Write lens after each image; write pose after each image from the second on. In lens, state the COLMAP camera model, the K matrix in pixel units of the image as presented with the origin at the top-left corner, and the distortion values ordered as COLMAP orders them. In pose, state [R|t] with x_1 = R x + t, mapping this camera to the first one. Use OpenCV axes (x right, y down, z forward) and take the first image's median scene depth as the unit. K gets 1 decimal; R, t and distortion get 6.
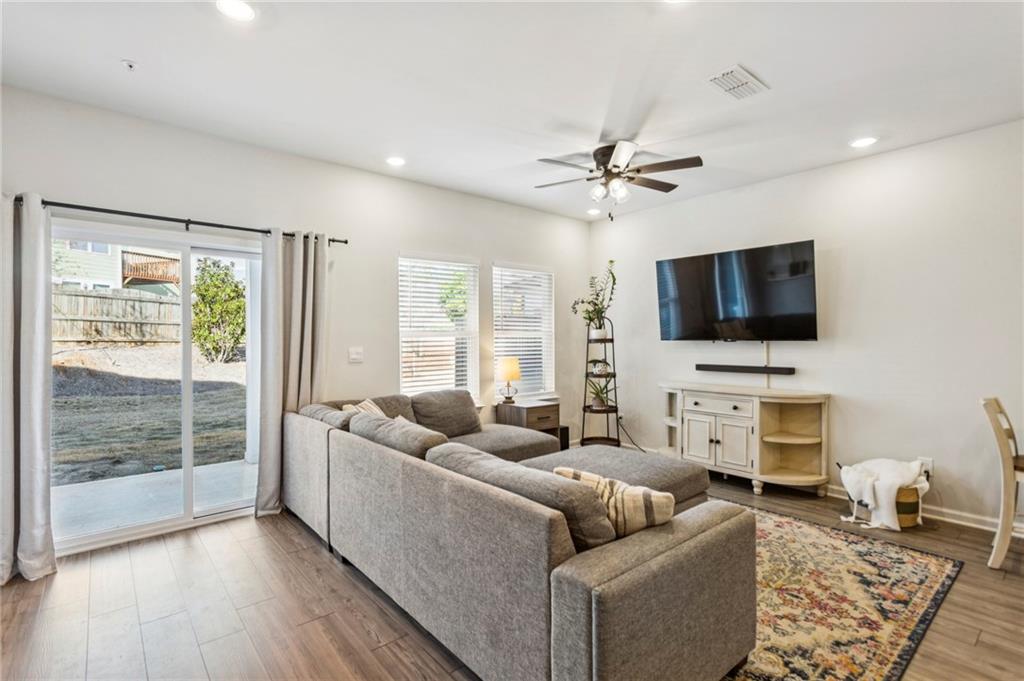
lens RADIAL K [[484.8, 0, 506.6], [0, 484.8, 339.3], [0, 0, 1]] dist [0.002180, 0.000305]
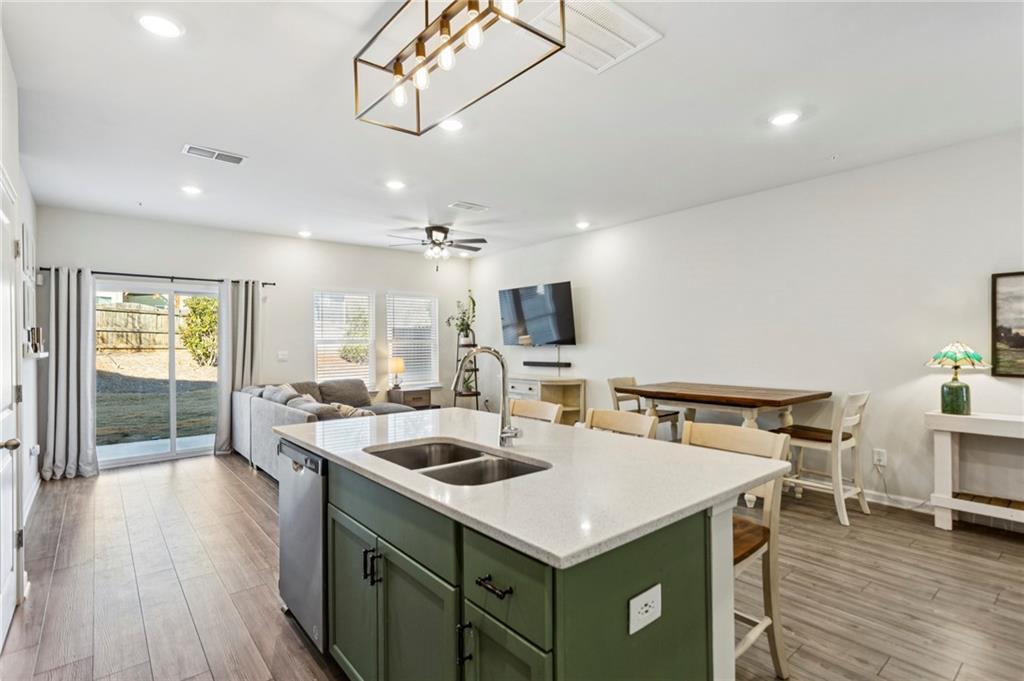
lens RADIAL K [[496.9, 0, 512.0], [0, 496.9, 340.5], [0, 0, 1]] dist [0.003708, 0.000480]
pose [[0.999982, -0.005750, -0.001717, 0.391208], [0.005738, 0.999959, -0.007072, -0.001339], [0.001757, 0.007062, 0.999974, -0.541834]]
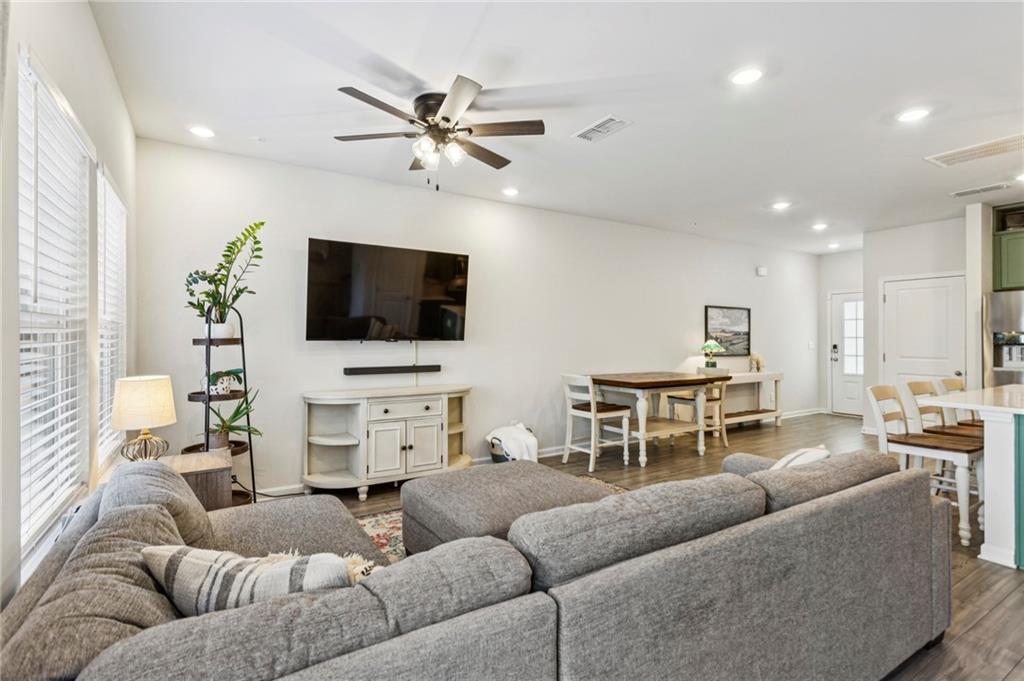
lens RADIAL K [[484.8, 0, 506.6], [0, 484.8, 339.3], [0, 0, 1]] dist [0.002180, 0.000305]
pose [[0.150340, 0.001520, 0.988633, -0.458982], [0.000346, 0.999999, -0.001590, 0.001291], [-0.988634, 0.000581, 0.150339, 0.643459]]
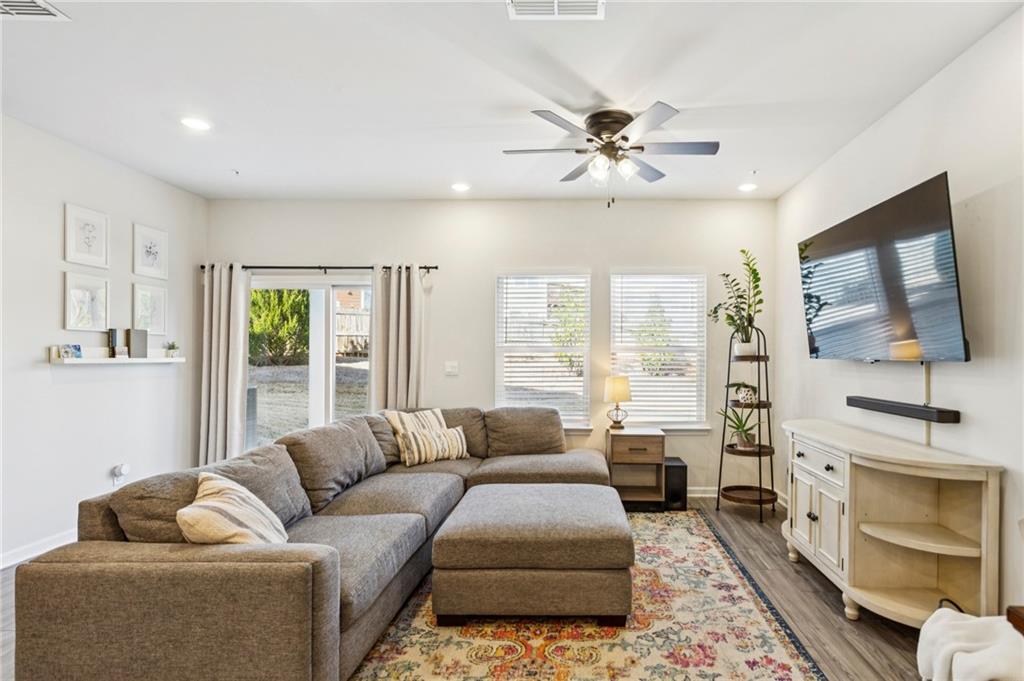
lens RADIAL K [[512.6, 0, 580.2], [0, 512.6, 352.5], [0, 0, 1]] dist [0.004203, 0.001366]
pose [[0.760276, 0.003194, -0.649592, 0.612704], [-0.006509, 0.999975, -0.002701, -0.002677], [0.649567, 0.006282, 0.760278, 0.274789]]
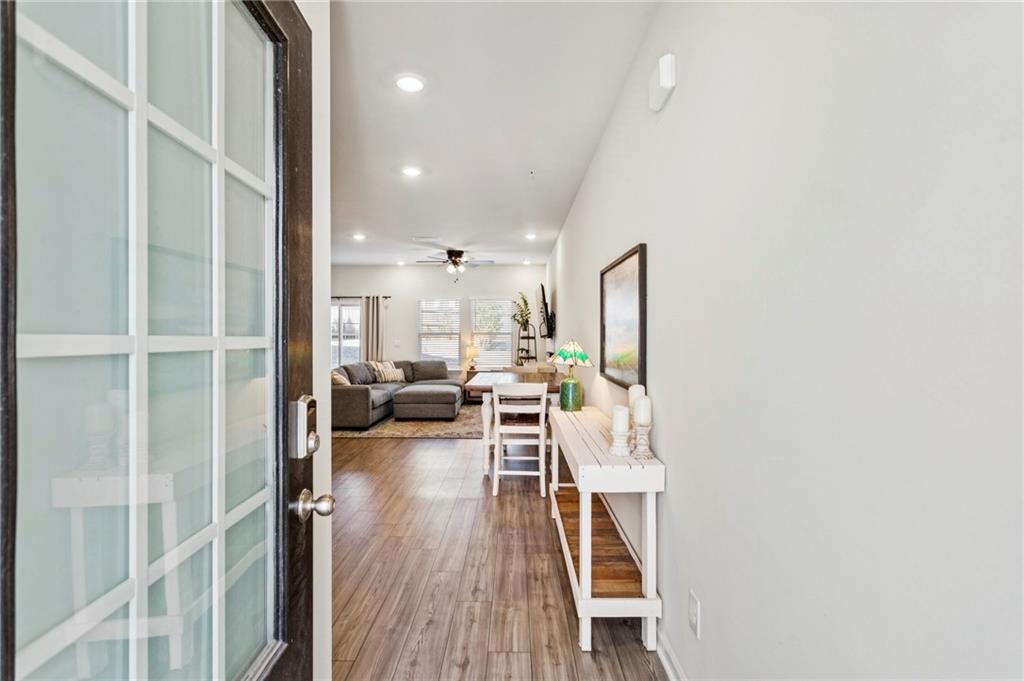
lens RADIAL K [[484.8, 0, 506.6], [0, 484.8, 339.3], [0, 0, 1]] dist [0.002180, 0.000305]
pose [[0.752799, 0.007644, -0.658206, 1.530020], [-0.001991, 0.999954, 0.009336, -0.009477], [0.658247, -0.005718, 0.752780, -0.411383]]
